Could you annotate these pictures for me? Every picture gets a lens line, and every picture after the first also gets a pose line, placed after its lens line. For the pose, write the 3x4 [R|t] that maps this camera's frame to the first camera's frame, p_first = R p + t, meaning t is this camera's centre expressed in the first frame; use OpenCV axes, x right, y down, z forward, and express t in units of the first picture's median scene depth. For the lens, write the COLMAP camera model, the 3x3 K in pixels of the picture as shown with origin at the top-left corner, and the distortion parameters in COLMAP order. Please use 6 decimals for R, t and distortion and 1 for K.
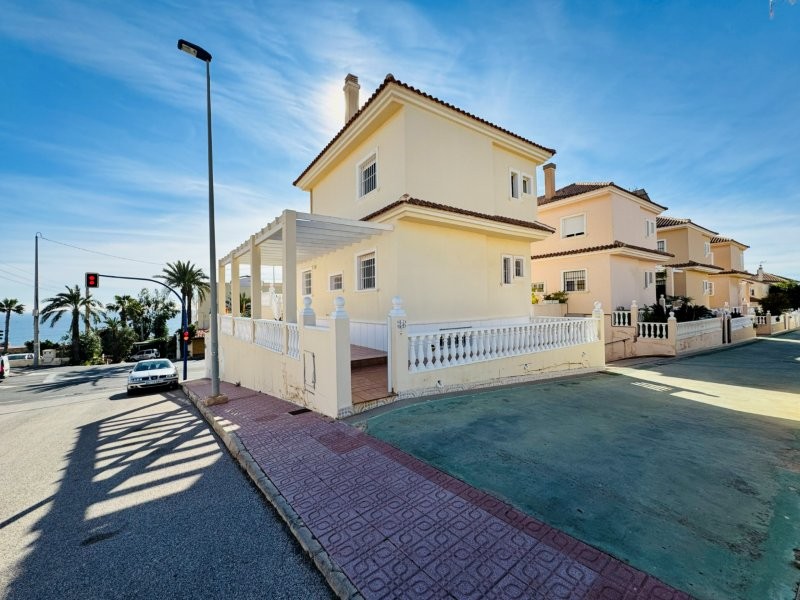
lens RADIAL K [[318.7, 0, 403.8], [0, 318.7, 299.5], [0, 0, 1]] dist [-0.001683, -0.000163]
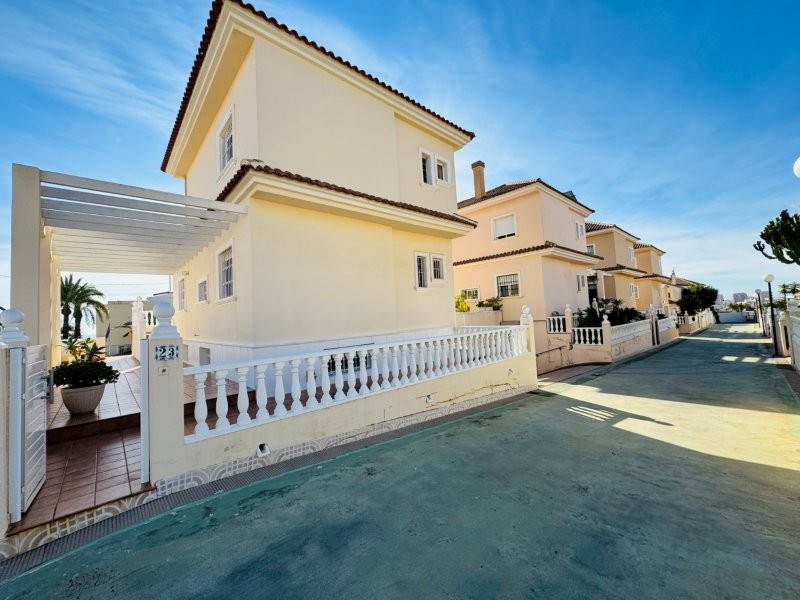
lens RADIAL K [[318.7, 0, 403.8], [0, 318.7, 299.5], [0, 0, 1]] dist [-0.001683, -0.000163]
pose [[0.989253, -0.028844, 0.143337, 0.114450], [0.034673, 0.998663, -0.038335, 0.007679], [-0.142040, 0.042893, 0.988931, 0.144892]]
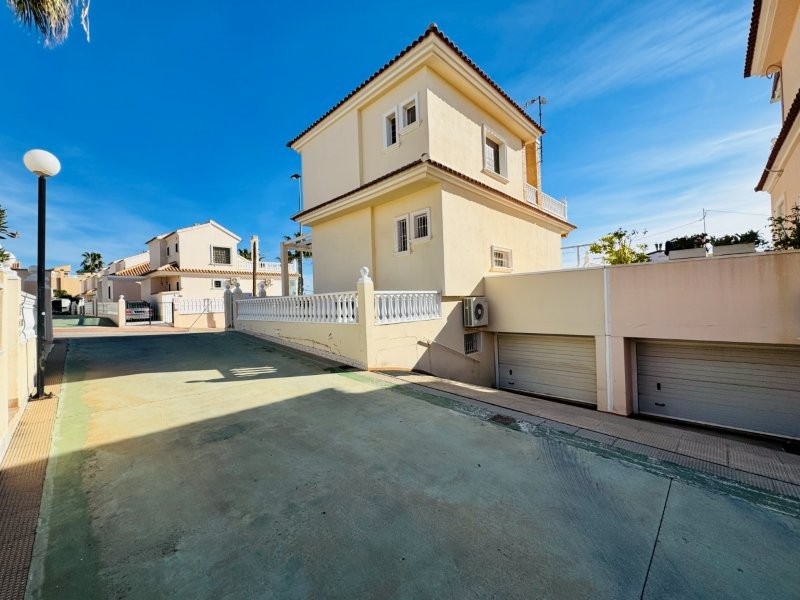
lens RADIAL K [[318.7, 0, 403.8], [0, 318.7, 299.5], [0, 0, 1]] dist [-0.001683, -0.000163]
pose [[0.193413, 0.005868, -0.981100, 0.819483], [0.038759, 0.999156, 0.013617, 0.045403], [0.980351, -0.040660, 0.193023, 0.609653]]
